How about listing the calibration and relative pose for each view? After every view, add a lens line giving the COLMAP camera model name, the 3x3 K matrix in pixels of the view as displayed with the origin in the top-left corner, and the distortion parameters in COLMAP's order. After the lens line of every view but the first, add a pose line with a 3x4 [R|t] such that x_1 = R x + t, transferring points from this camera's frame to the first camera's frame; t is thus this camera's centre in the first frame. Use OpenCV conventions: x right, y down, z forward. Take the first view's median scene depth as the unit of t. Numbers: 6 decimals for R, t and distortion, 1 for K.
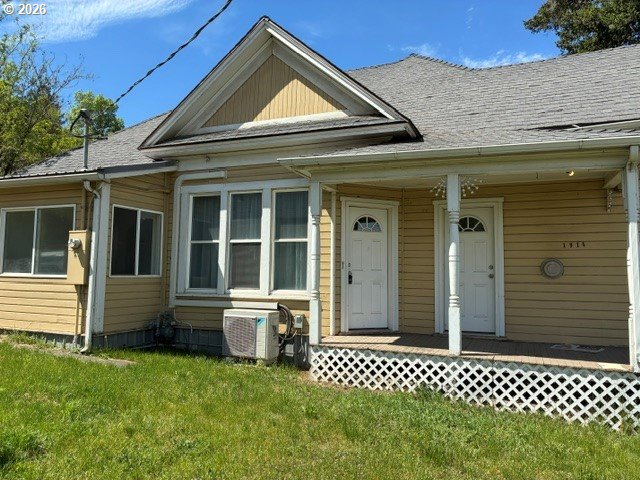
lens RADIAL K [[499.1, 0, 316.6], [0, 499.1, 239.7], [0, 0, 1]] dist [0.028722, -0.040776]
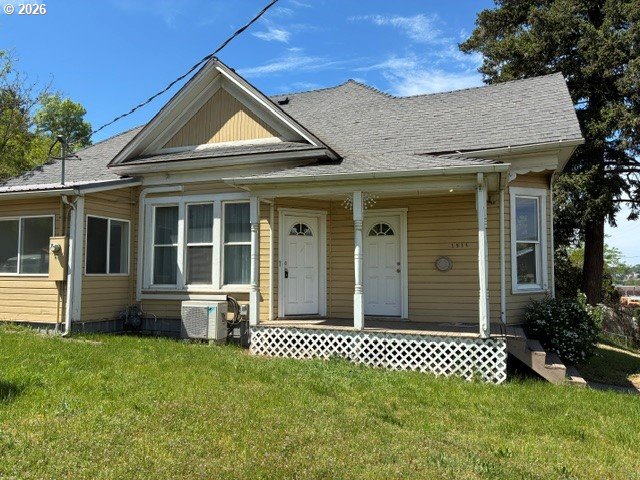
lens RADIAL K [[499.1, 0, 318.1], [0, 499.1, 251.0], [0, 0, 1]] dist [0.028722, -0.040776]
pose [[0.998425, -0.009162, 0.055344, 0.080838], [0.008098, 0.999779, 0.019419, -0.002627], [-0.055509, -0.018941, 0.998278, -0.235840]]
